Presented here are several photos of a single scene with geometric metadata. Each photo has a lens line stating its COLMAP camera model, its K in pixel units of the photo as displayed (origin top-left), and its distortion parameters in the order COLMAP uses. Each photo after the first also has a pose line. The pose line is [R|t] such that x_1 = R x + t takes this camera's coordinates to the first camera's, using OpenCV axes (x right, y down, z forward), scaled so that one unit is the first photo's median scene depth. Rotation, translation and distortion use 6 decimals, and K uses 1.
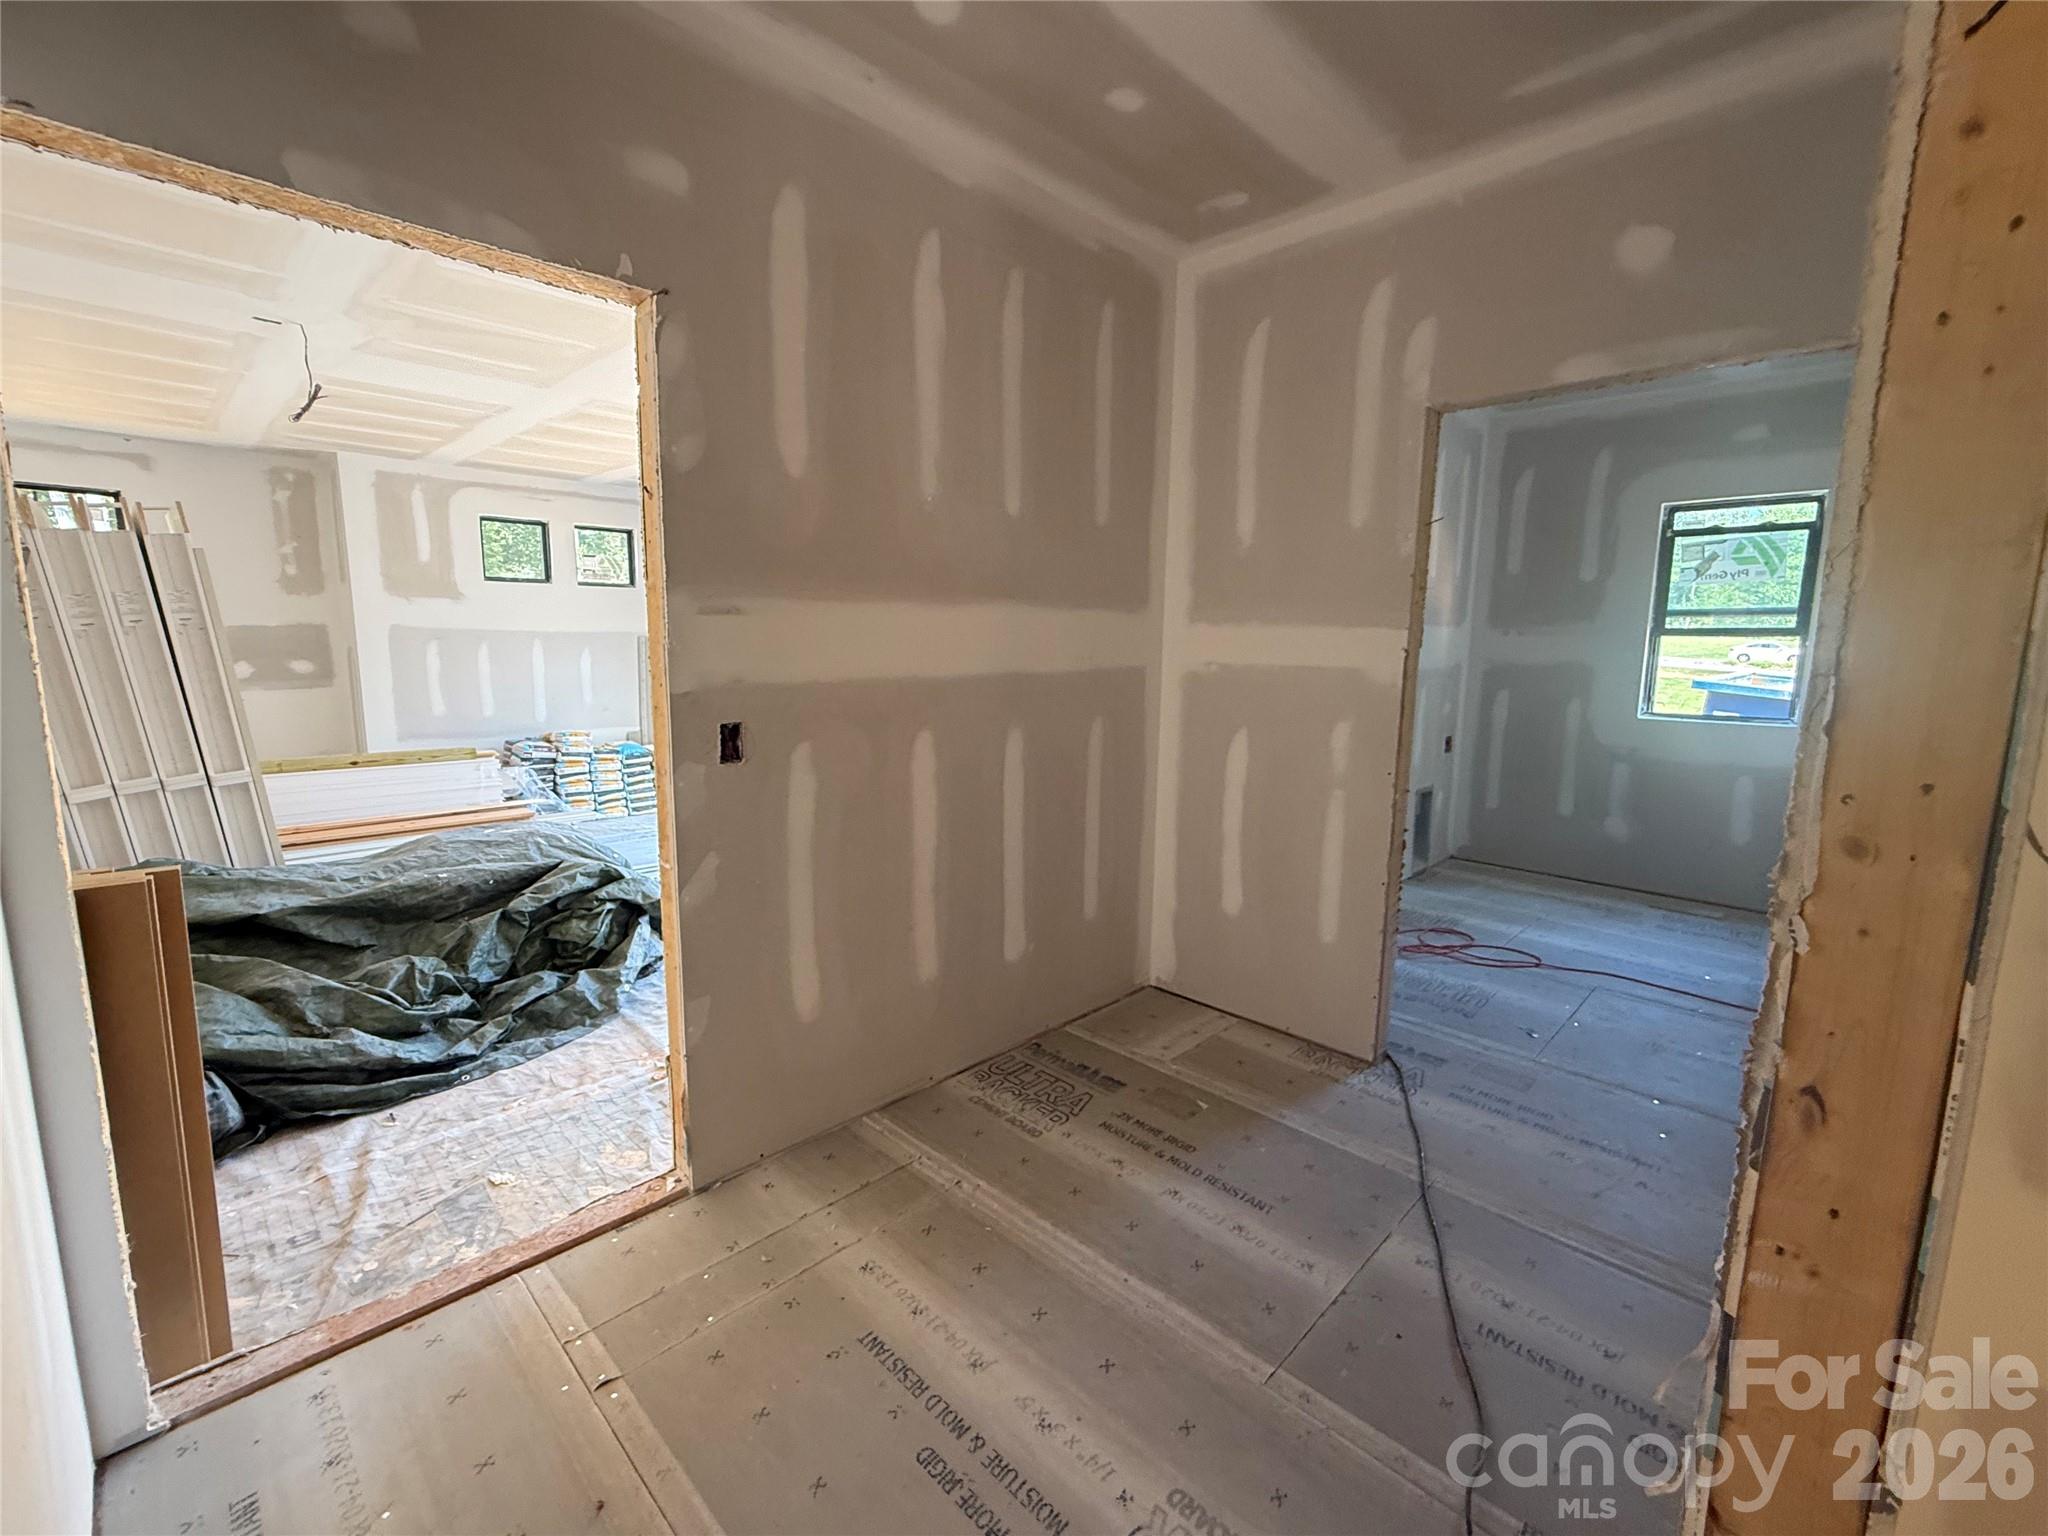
lens RADIAL K [[869.3, 0, 1018.5], [0, 869.3, 765.5], [0, 0, 1]] dist [-0.000733, 0.000446]
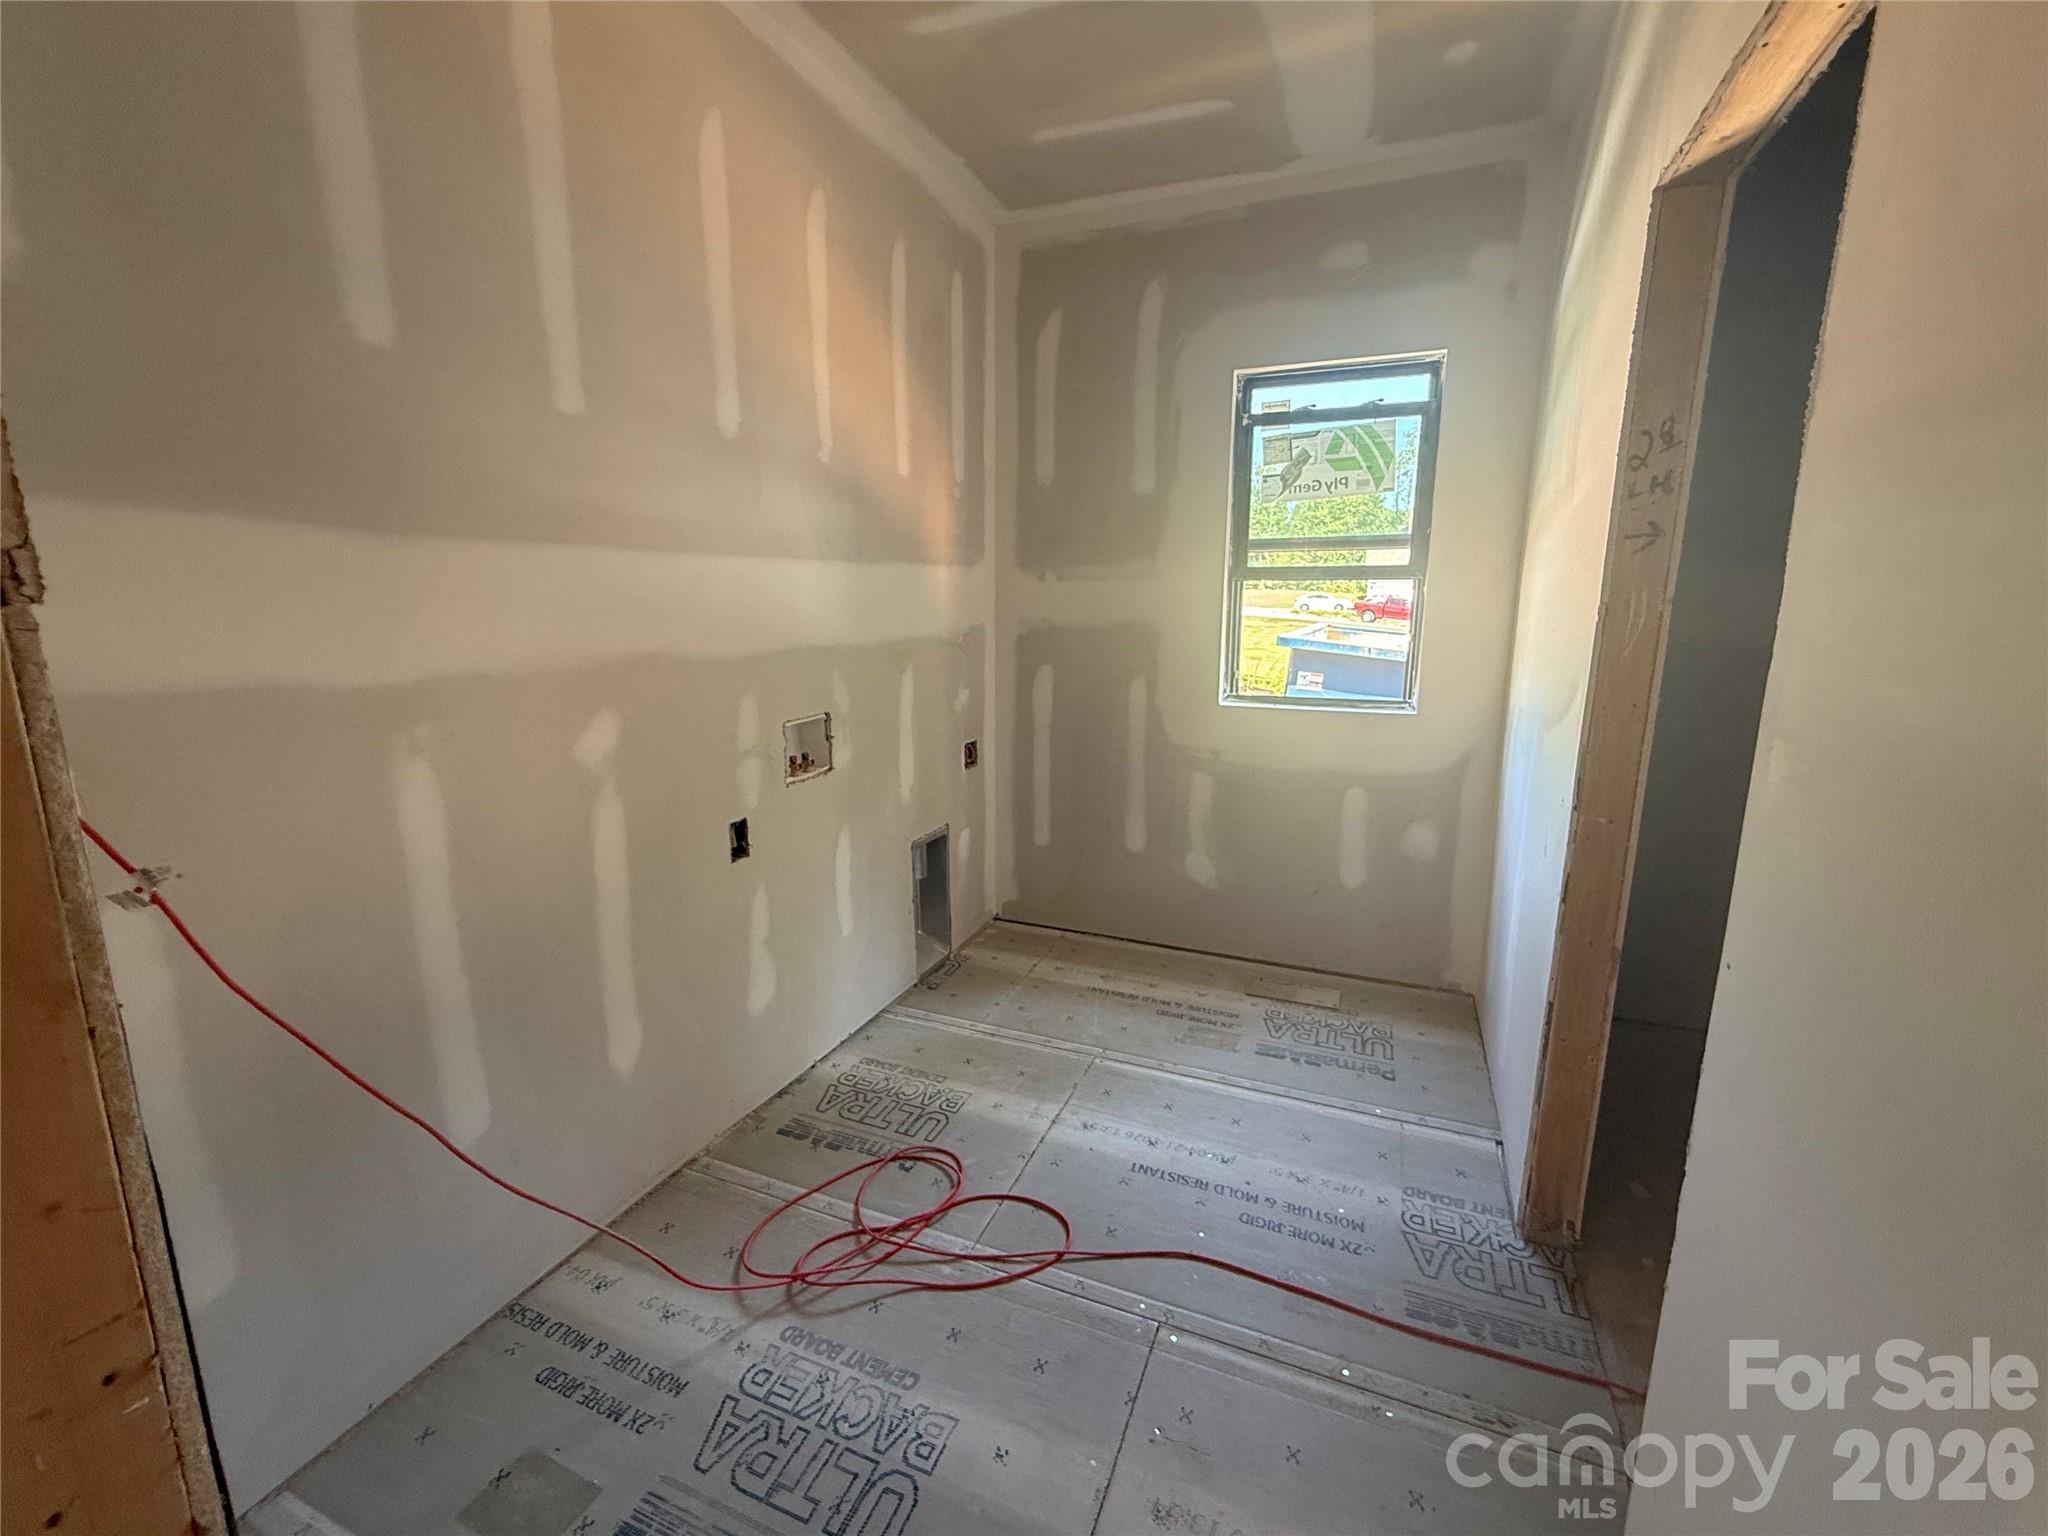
lens RADIAL K [[869.3, 0, 1018.5], [0, 869.3, 765.5], [0, 0, 1]] dist [-0.000733, 0.000446]
pose [[0.928272, -0.079255, 0.363359, 0.335061], [0.061408, 0.996282, 0.060427, -0.059697], [-0.366797, -0.033780, 0.929687, 0.450380]]
